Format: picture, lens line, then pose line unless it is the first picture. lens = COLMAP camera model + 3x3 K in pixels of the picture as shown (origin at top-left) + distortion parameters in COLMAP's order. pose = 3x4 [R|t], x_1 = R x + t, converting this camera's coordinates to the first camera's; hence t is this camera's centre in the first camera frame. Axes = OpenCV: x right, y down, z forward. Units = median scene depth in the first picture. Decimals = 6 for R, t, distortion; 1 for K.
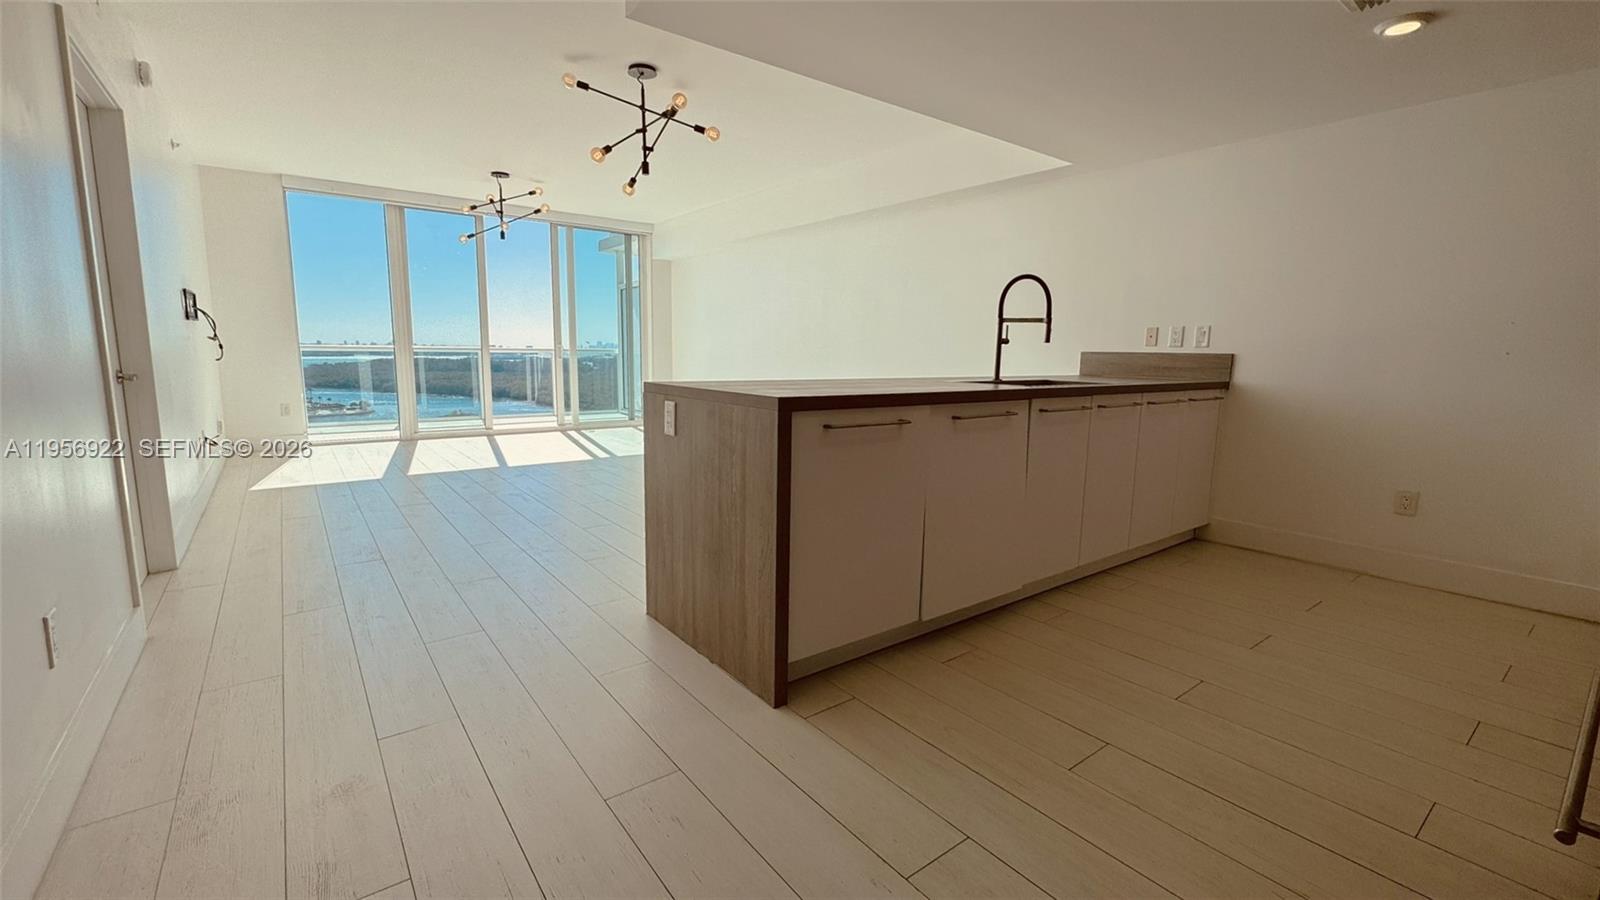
lens RADIAL K [[676.3, 0, 803.4], [0, 676.3, 447.1], [0, 0, 1]] dist [-0.002327, -0.000397]
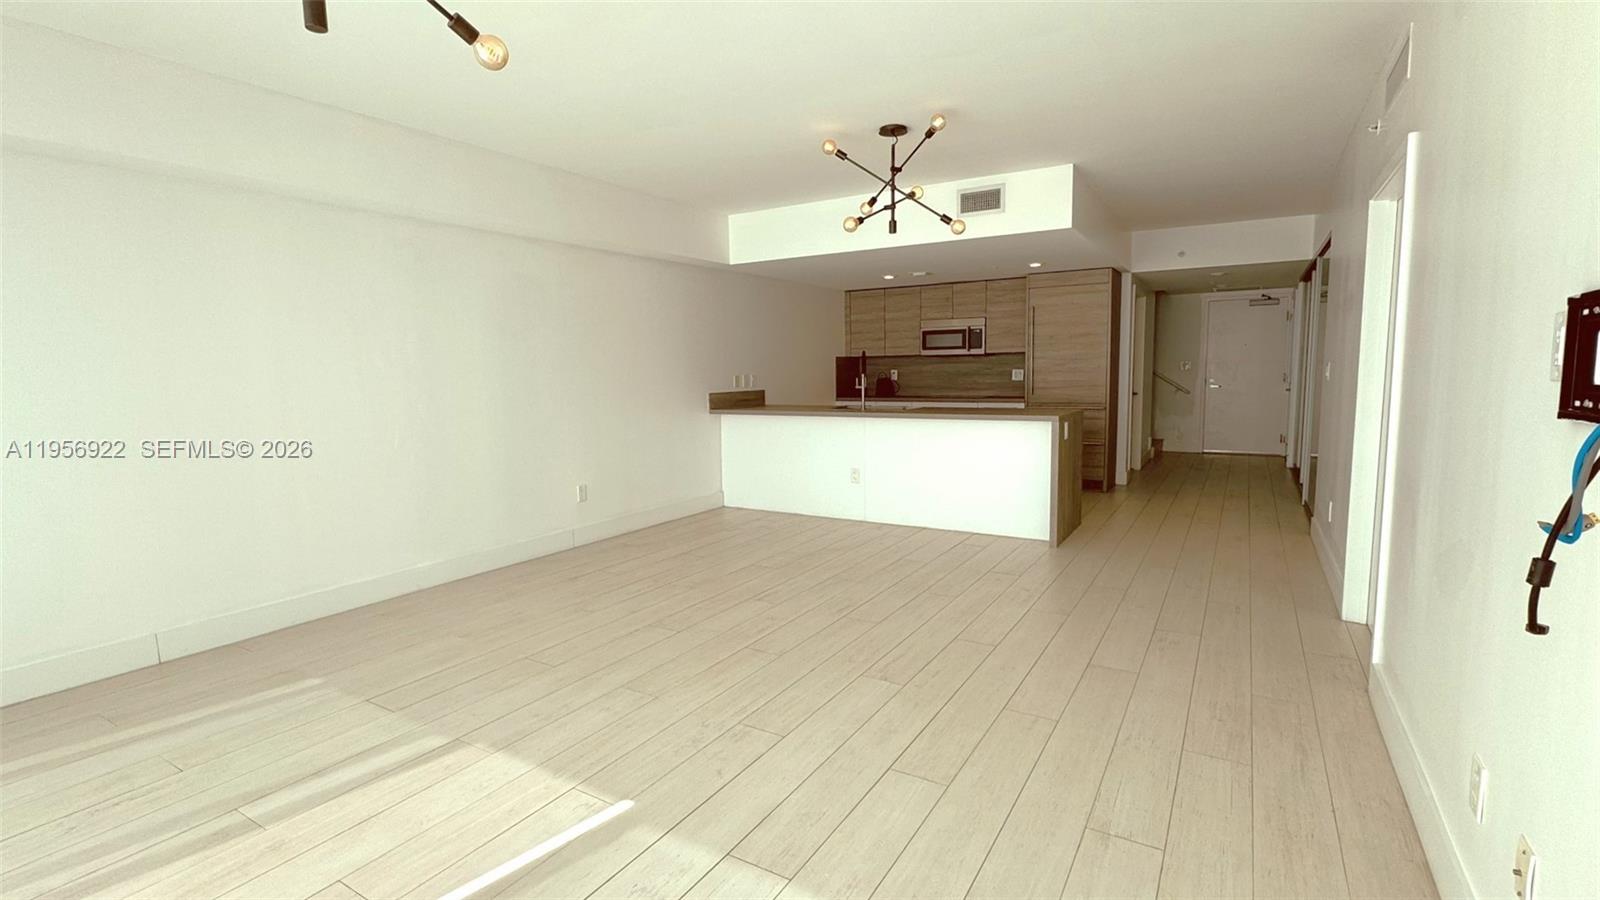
lens RADIAL K [[728.8, 0, 800.7], [0, 728.8, 451.4], [0, 0, 1]] dist [0.001004, 0.000013]
pose [[-0.361517, -0.117372, 0.924948, -1.228592], [0.145029, 0.972891, 0.180140, -0.311039], [-0.921017, 0.199268, -0.334694, 1.575044]]
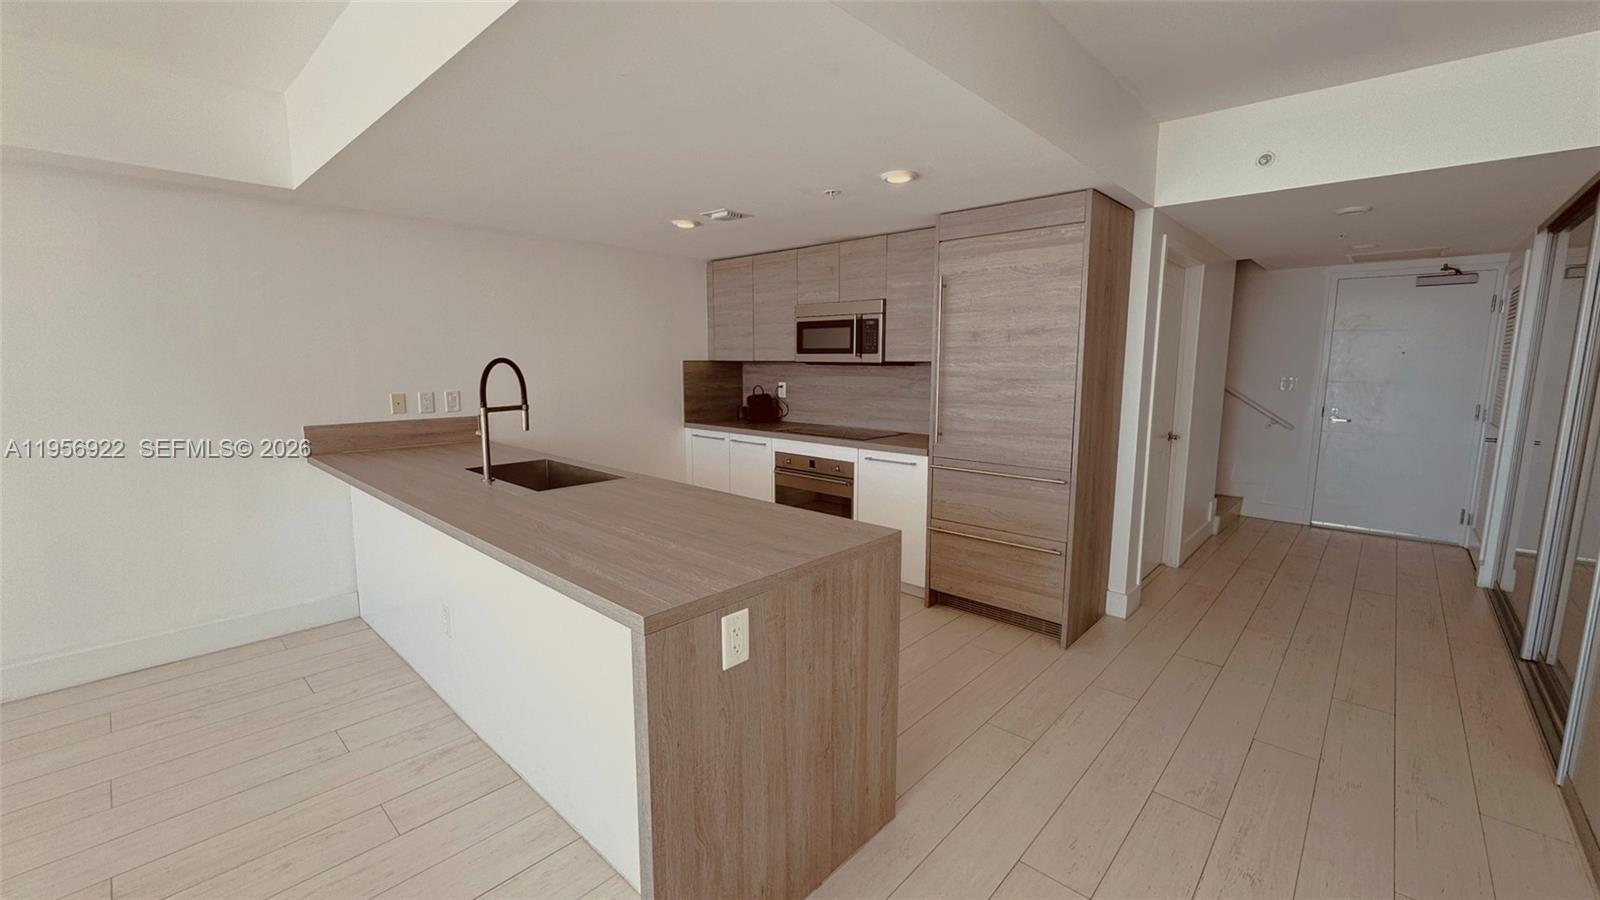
lens RADIAL K [[639.8, 0, 800.0], [0, 639.8, 450.0], [0, 0, 1]] dist [0.000267, -0.000029]
pose [[-0.170872, -0.155698, 0.972914, -0.481763], [0.135495, 0.974341, 0.179723, -0.198029], [-0.975932, 0.162535, -0.145391, 0.640711]]
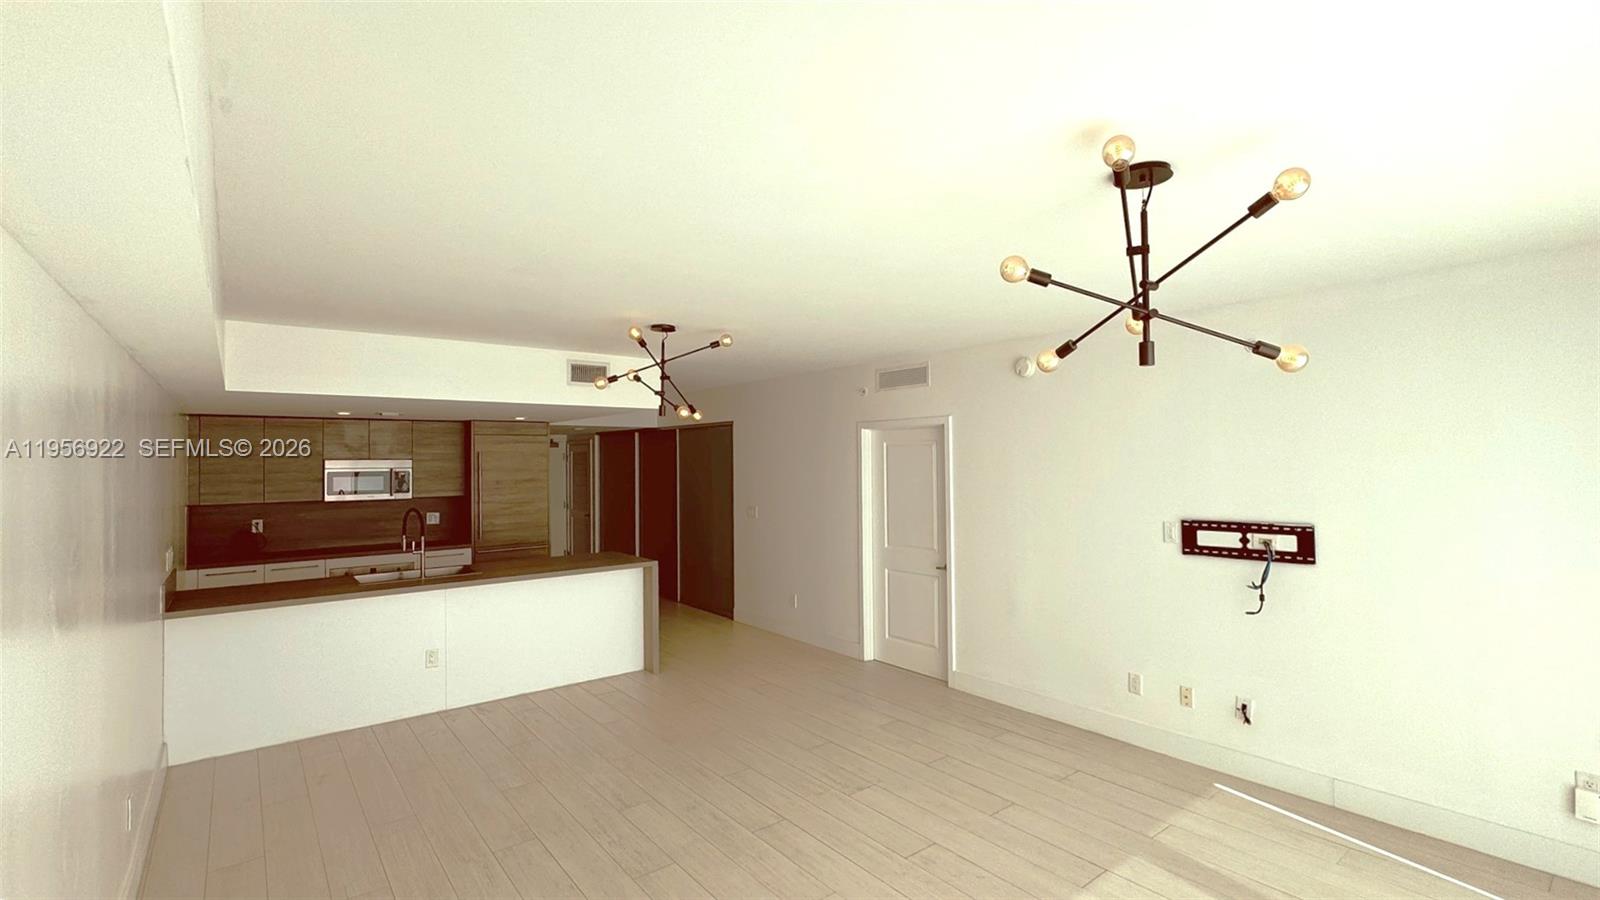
lens RADIAL K [[713.3, 0, 800.0], [0, 713.3, 450.0], [0, 0, 1]] dist [-0.000819, -0.000015]
pose [[-0.999914, -0.006740, -0.011210, -0.453036], [-0.008132, 0.991581, 0.129230, -0.510118], [0.010245, 0.129310, -0.991551, 2.201041]]
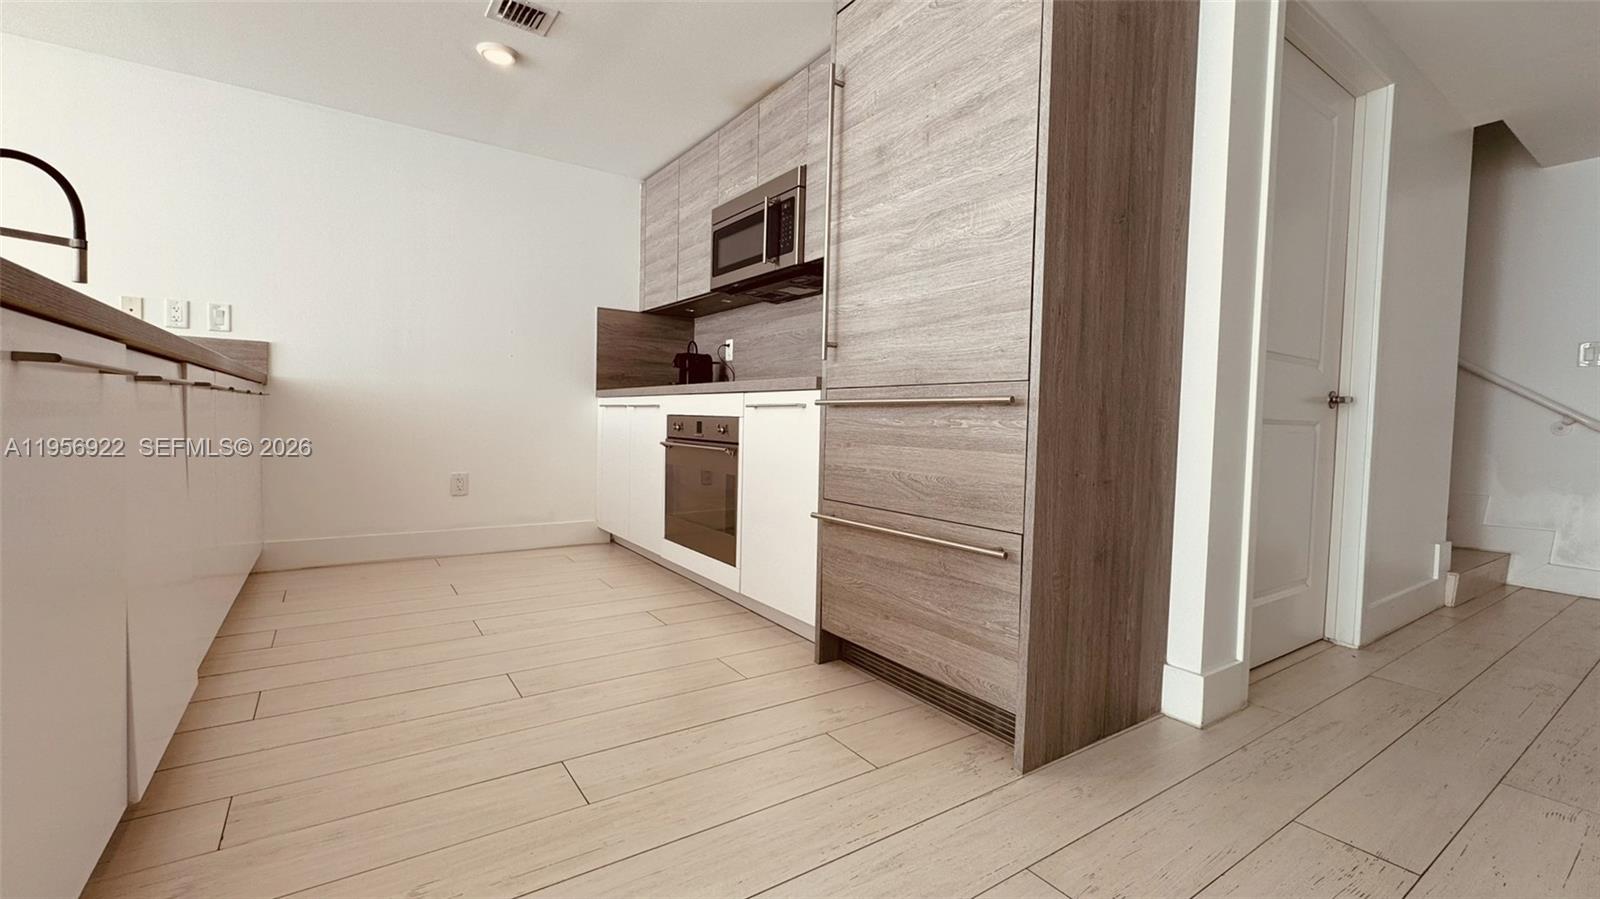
lens RADIAL K [[672.9, 0, 800.0], [0, 672.9, 449.5], [0, 0, 1]] dist [-0.002248, -0.000342]
pose [[0.052890, -0.059459, 0.996829, -0.162270], [0.116738, 0.991750, 0.052962, 0.026067], [-0.991753, 0.113566, 0.059395, 0.307191]]
